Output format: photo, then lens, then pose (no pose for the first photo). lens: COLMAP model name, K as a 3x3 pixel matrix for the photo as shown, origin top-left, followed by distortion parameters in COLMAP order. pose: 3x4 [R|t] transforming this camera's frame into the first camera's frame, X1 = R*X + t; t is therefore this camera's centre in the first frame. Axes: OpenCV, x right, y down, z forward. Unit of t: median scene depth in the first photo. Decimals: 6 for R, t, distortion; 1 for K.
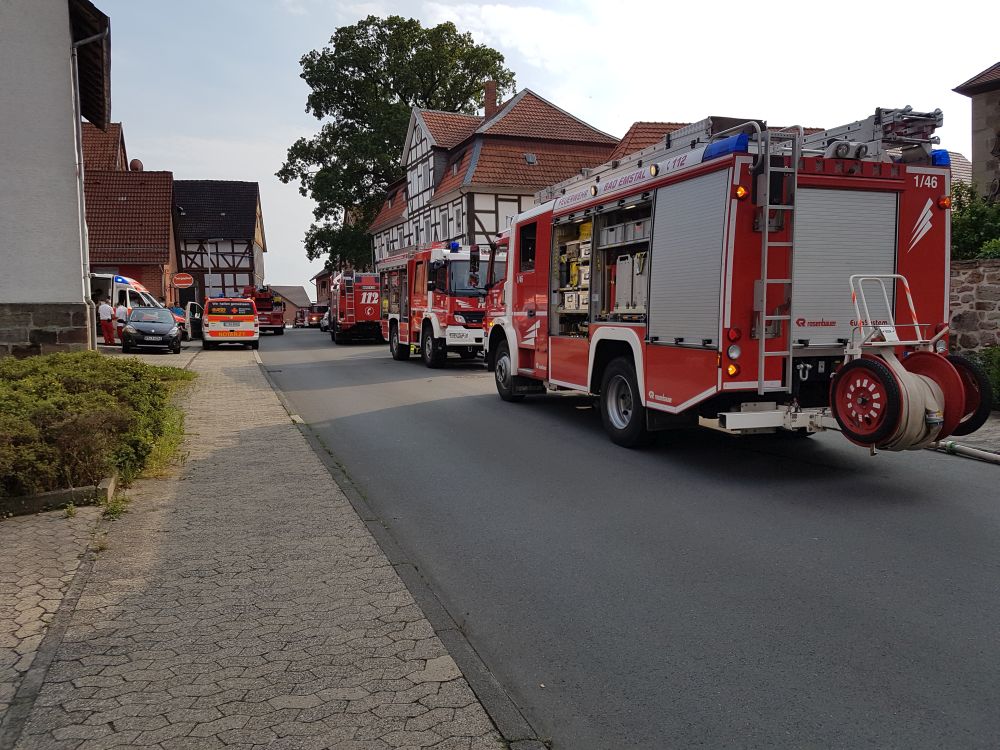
lens RADIAL K [[762.4, 0, 518.4], [0, 762.4, 375.3], [0, 0, 1]] dist [0.292712, -0.514303]
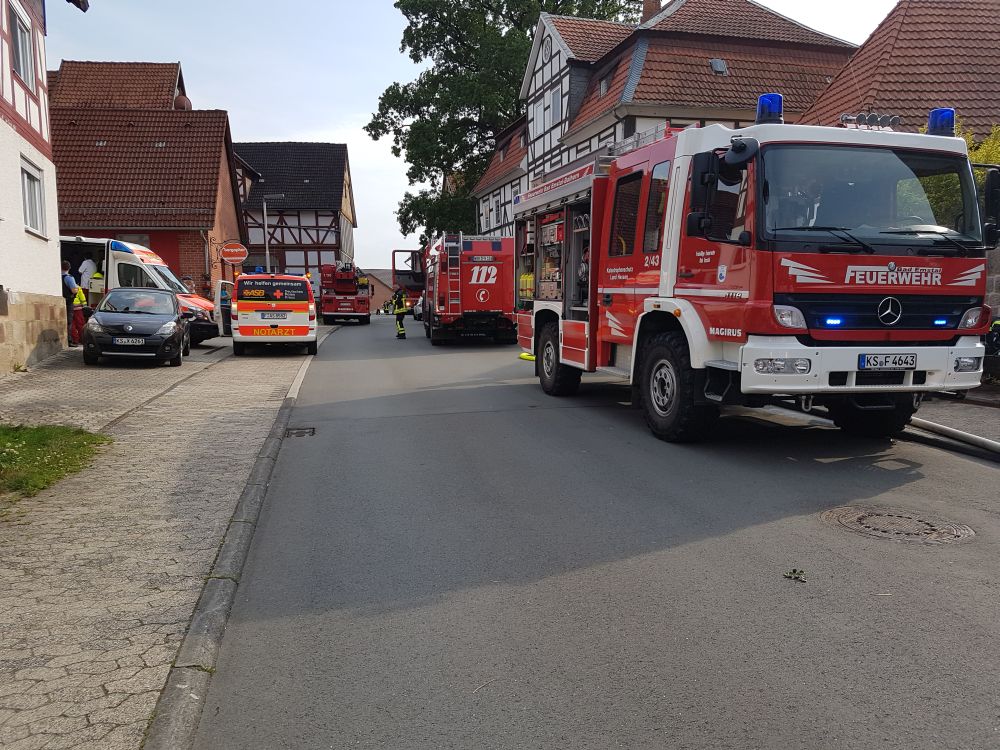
lens RADIAL K [[762.4, 0, 518.4], [0, 762.4, 375.3], [0, 0, 1]] dist [0.292712, -0.514303]
pose [[0.993029, 0.015868, -0.116796, -0.054735], [-0.013431, 0.999676, 0.021622, -0.019051], [0.117101, -0.019902, 0.992921, 0.228241]]
